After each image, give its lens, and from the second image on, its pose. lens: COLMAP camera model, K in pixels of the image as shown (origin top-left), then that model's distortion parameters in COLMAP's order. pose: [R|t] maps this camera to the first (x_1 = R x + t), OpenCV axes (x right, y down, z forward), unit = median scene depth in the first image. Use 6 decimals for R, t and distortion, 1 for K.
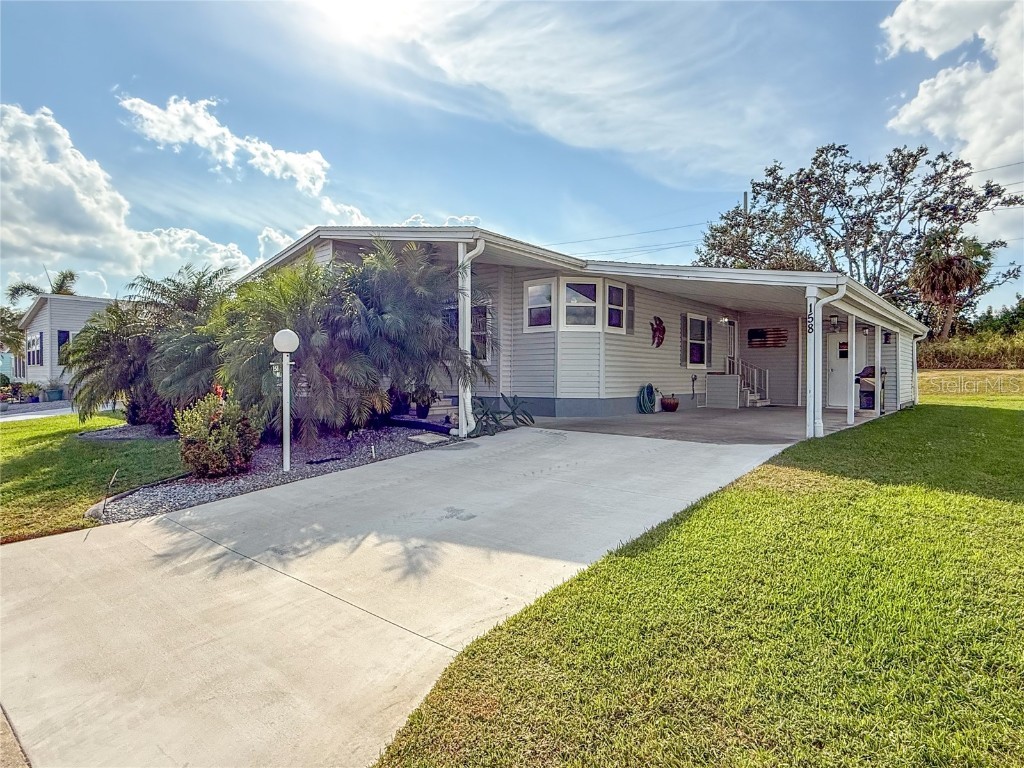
lens RADIAL K [[573.8, 0, 512.0], [0, 573.8, 384.0], [0, 0, 1]] dist [-0.000216, -0.000045]
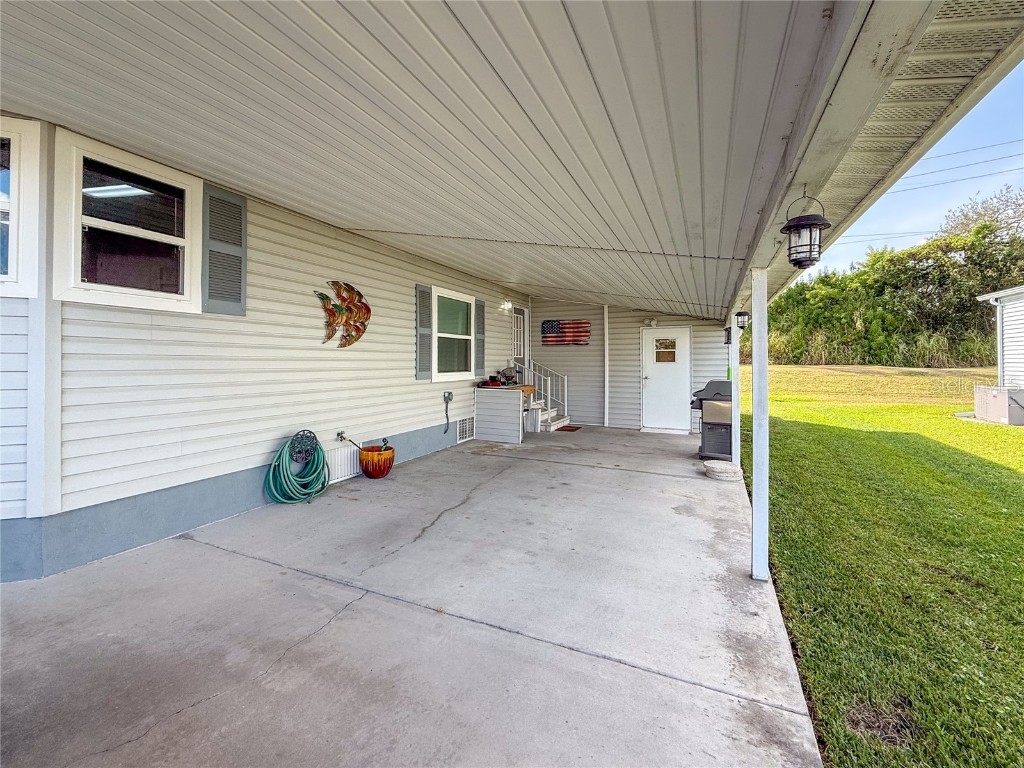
lens RADIAL K [[435.3, 0, 511.2], [0, 435.3, 358.5], [0, 0, 1]] dist [-0.000128, -0.000019]
pose [[0.962142, 0.001910, 0.272542, 0.236000], [0.003279, 0.999822, -0.018586, -0.038247], [-0.272529, 0.018776, 0.961964, 0.502287]]
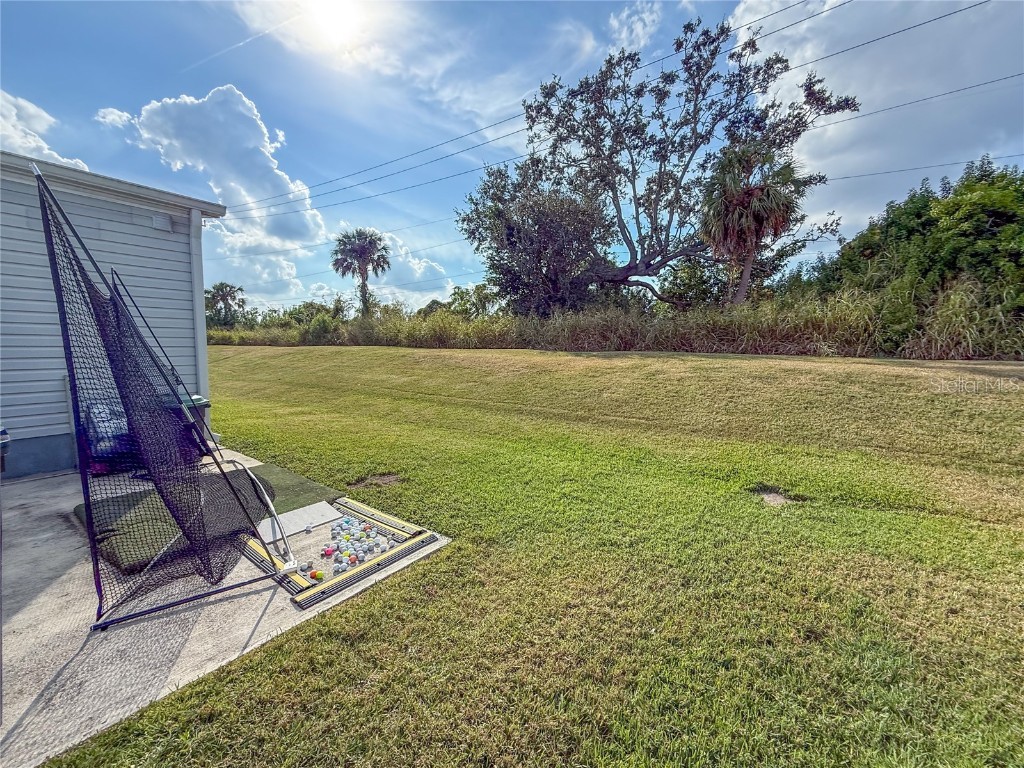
lens RADIAL K [[408.8, 0, 512.0], [0, 408.8, 384.0], [0, 0, 1]] dist [-0.000384, -0.000010]
pose [[0.996399, 0.003657, 0.084712, 0.858162], [-0.010664, 0.996541, 0.082415, -0.045609], [-0.084118, -0.083022, 0.992991, 1.013885]]
